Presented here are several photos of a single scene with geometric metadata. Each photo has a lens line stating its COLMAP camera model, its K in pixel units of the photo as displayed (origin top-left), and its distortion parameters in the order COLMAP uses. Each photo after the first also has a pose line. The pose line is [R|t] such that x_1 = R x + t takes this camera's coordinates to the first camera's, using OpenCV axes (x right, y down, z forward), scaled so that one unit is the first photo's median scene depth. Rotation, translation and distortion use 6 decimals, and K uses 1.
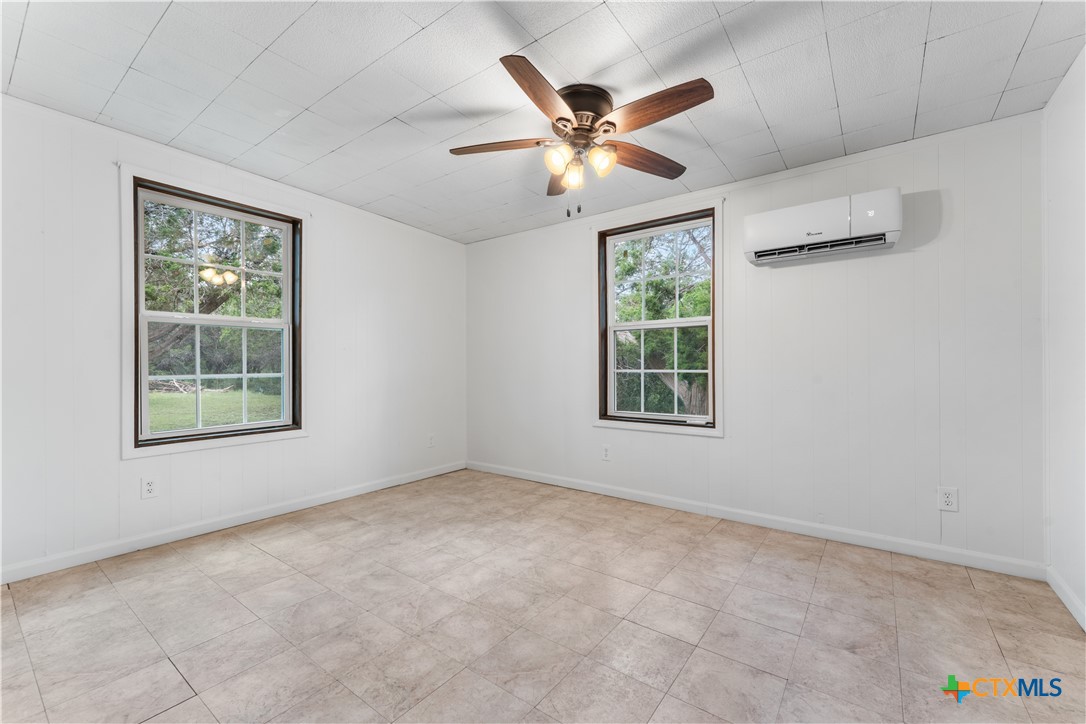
lens RADIAL K [[444.7, 0, 534.6], [0, 444.7, 329.3], [0, 0, 1]] dist [0.000571, -0.000183]
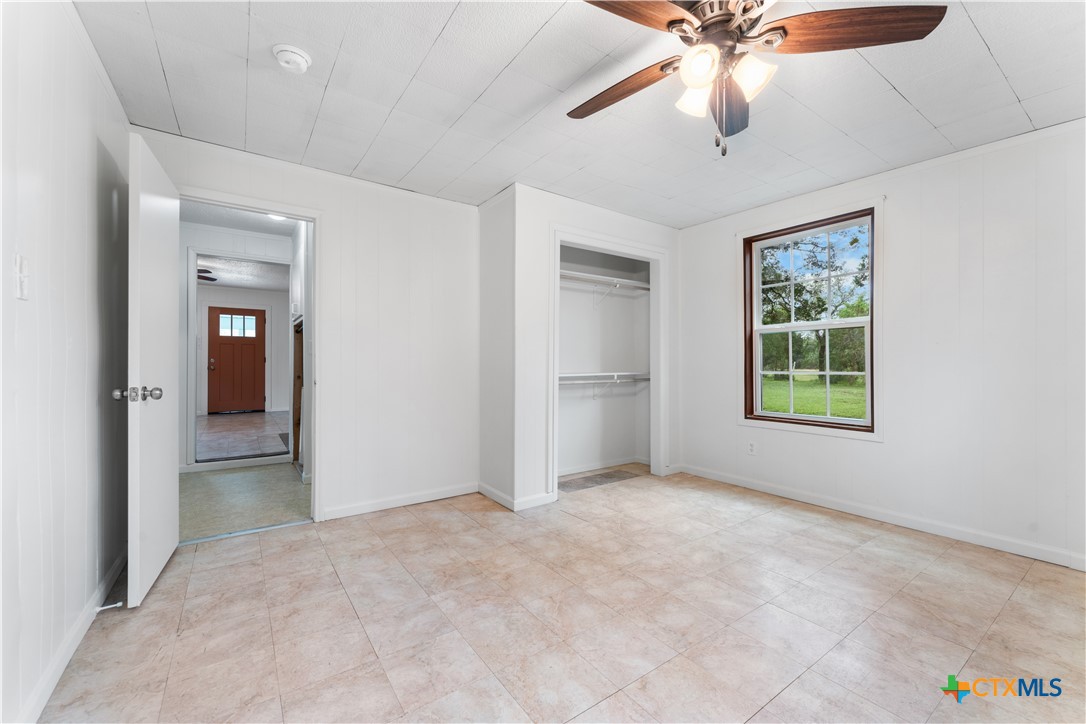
lens RADIAL K [[438.6, 0, 541.2], [0, 438.6, 357.8], [0, 0, 1]] dist [0.001104, -0.000006]
pose [[-0.305283, -0.010029, -0.952209, 0.695814], [0.076519, 0.996453, -0.035027, 0.065666], [0.949182, -0.083556, -0.303433, 0.821124]]
